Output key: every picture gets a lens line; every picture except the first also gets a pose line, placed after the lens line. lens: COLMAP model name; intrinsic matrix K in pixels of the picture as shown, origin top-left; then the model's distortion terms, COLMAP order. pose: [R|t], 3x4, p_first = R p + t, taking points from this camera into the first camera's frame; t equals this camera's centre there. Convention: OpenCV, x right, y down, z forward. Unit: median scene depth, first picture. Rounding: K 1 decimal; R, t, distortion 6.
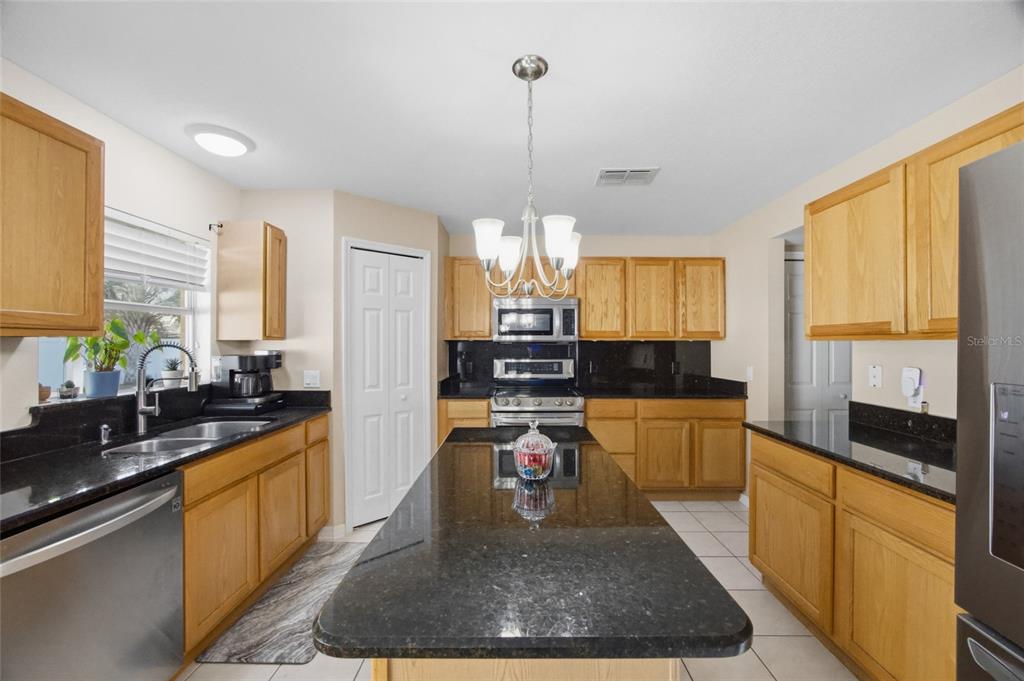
lens RADIAL K [[383.4, 0, 512.0], [0, 383.4, 340.5], [0, 0, 1]] dist [-0.037683, 0.014005]
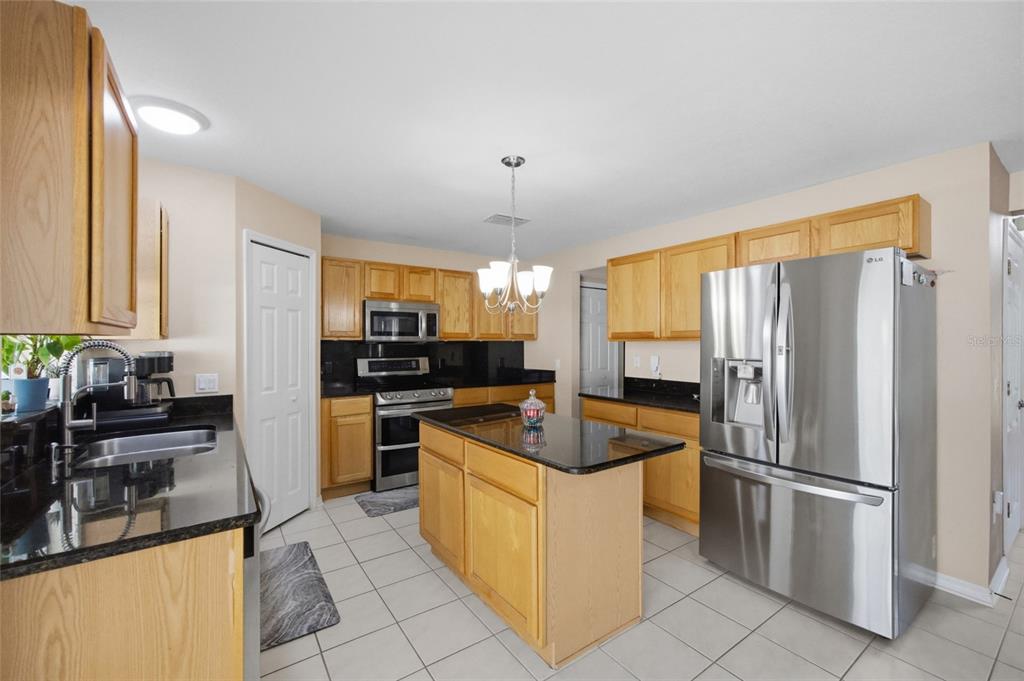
lens RADIAL K [[383.4, 0, 512.0], [0, 383.4, 340.5], [0, 0, 1]] dist [-0.037683, 0.014005]
pose [[0.834030, 0.002885, 0.551712, -0.383428], [-0.003115, 0.999995, -0.000520, -0.000865], [-0.551710, -0.001285, 0.834035, -0.129199]]
